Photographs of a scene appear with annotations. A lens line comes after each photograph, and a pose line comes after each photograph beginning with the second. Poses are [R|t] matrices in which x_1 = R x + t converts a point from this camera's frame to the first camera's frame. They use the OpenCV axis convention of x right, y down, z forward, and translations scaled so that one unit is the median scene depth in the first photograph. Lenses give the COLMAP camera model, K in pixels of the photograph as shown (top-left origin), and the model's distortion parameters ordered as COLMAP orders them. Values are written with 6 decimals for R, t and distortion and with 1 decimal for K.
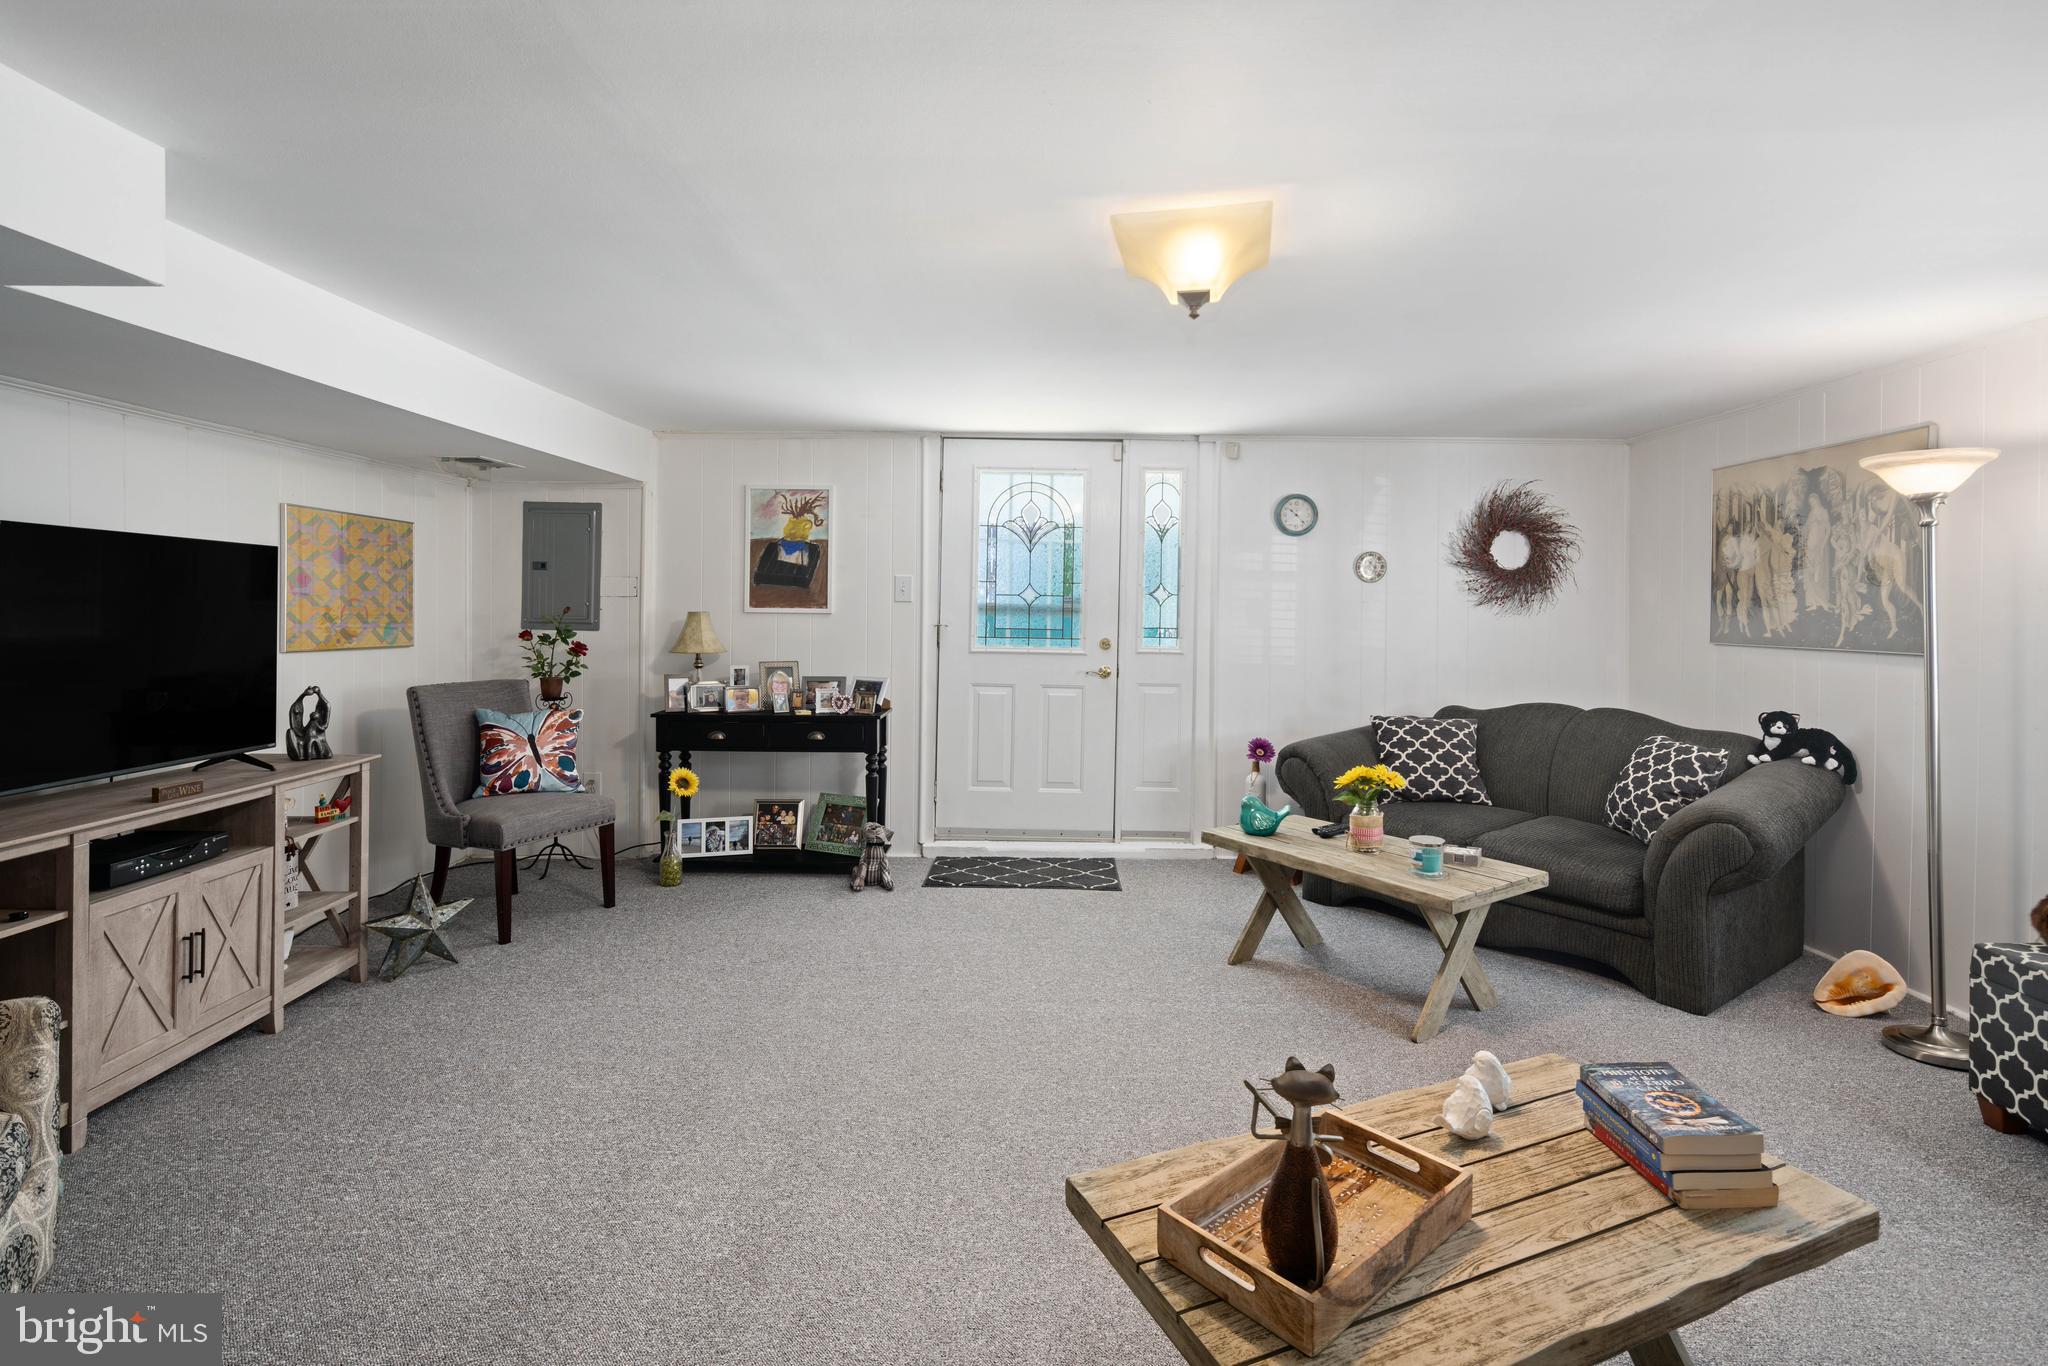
lens RADIAL K [[997.6, 0, 1032.8], [0, 997.6, 617.4], [0, 0, 1]] dist [0.006092, -0.004793]
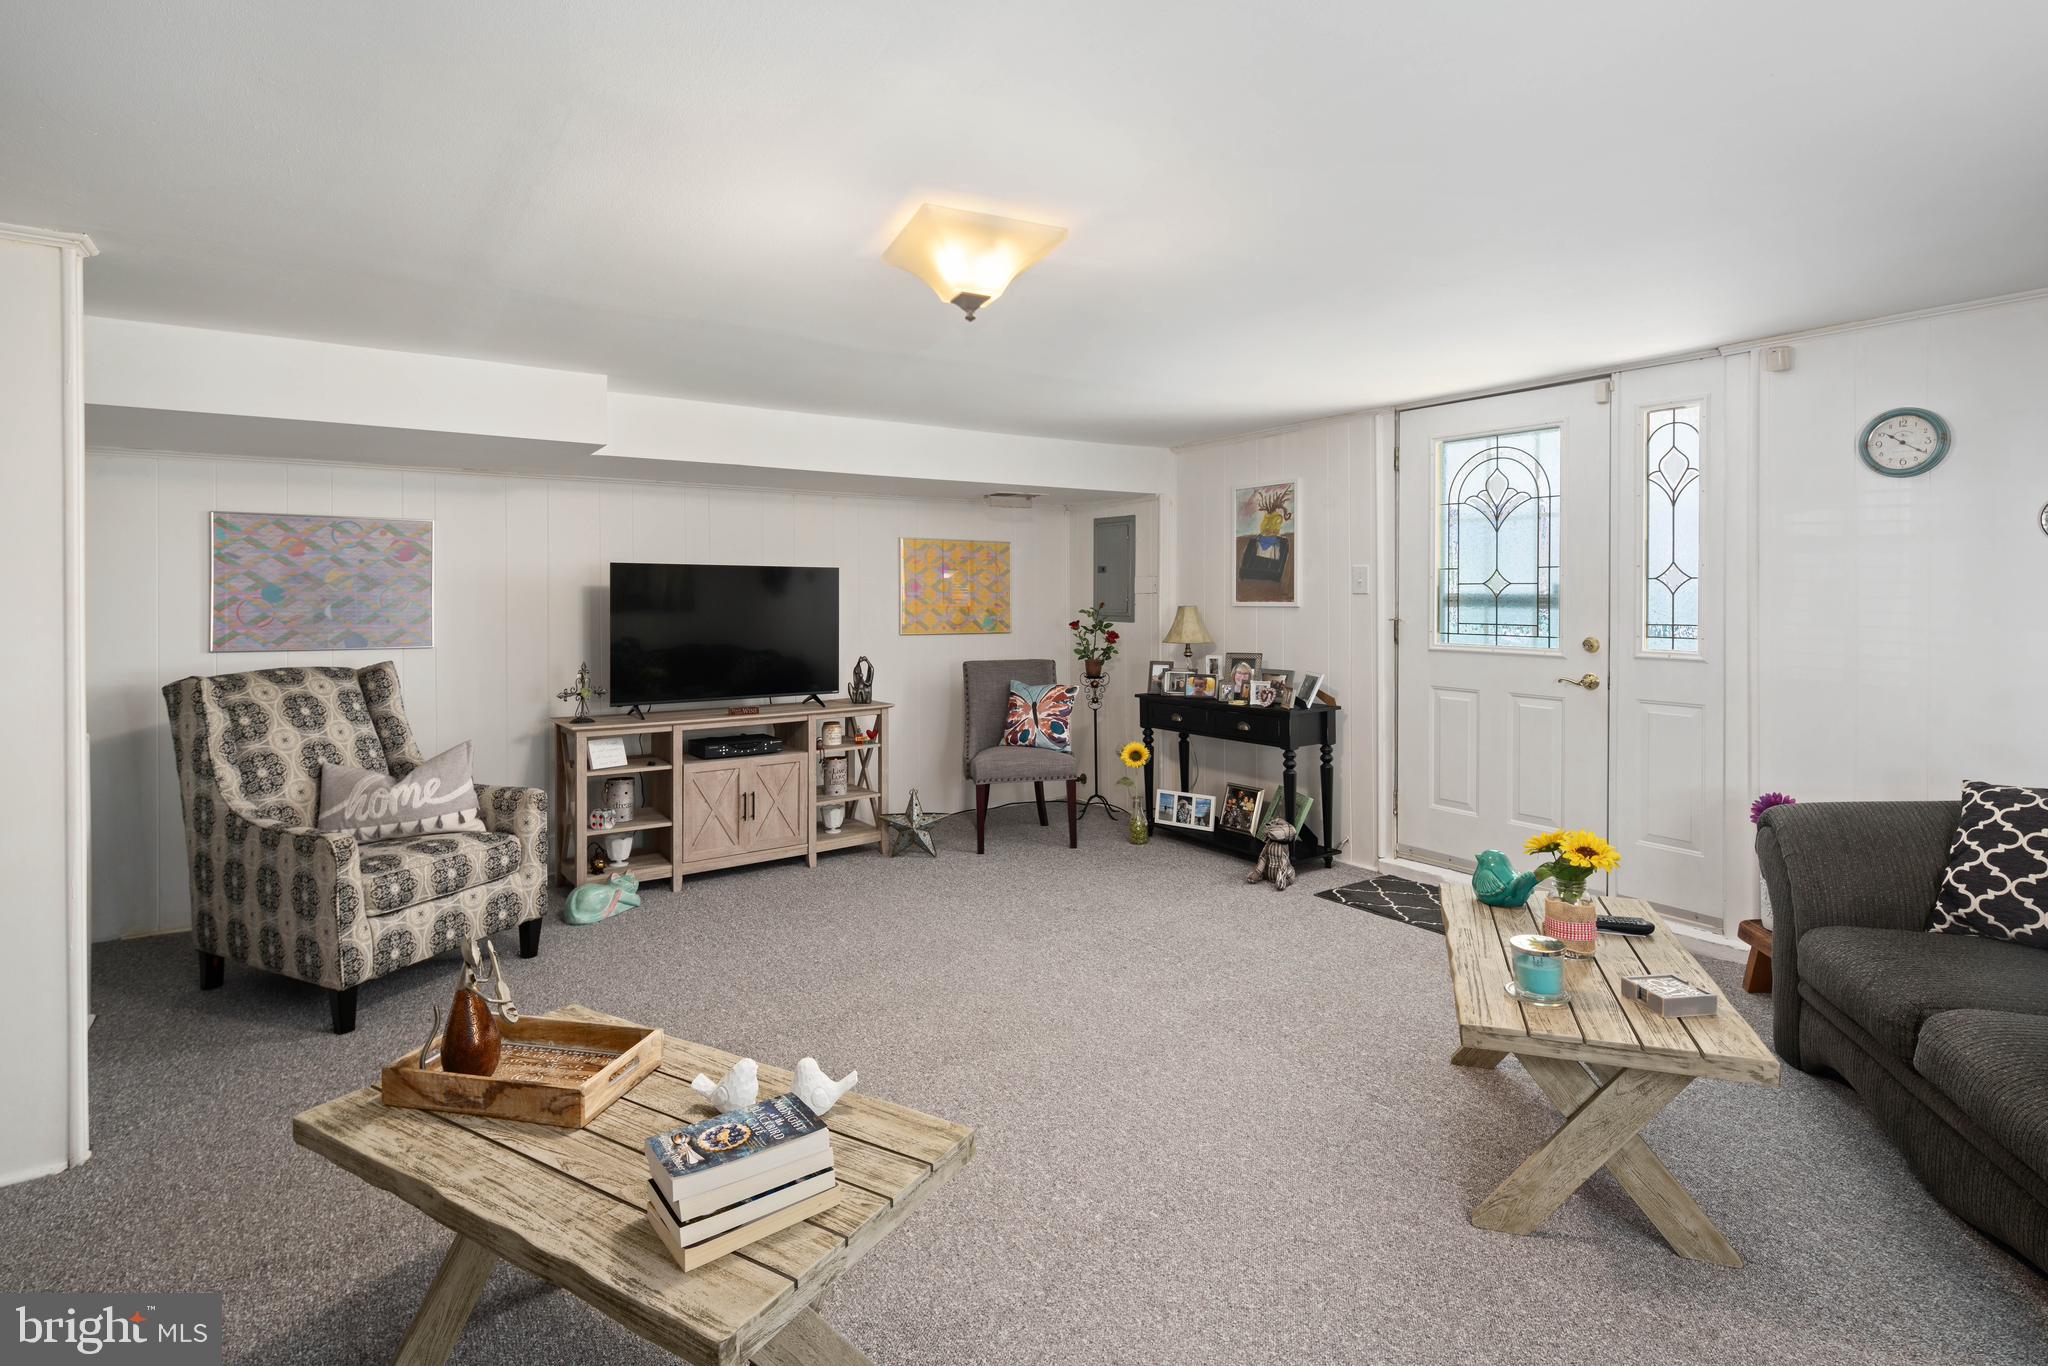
lens RADIAL K [[997.6, 0, 1011.4], [0, 997.6, 603.8], [0, 0, 1]] dist [0.006092, -0.004793]
pose [[0.572407, -0.007642, -0.819934, 0.481025], [0.003127, 0.999970, -0.007137, -0.000730], [0.819964, 0.001521, 0.572414, 0.211678]]
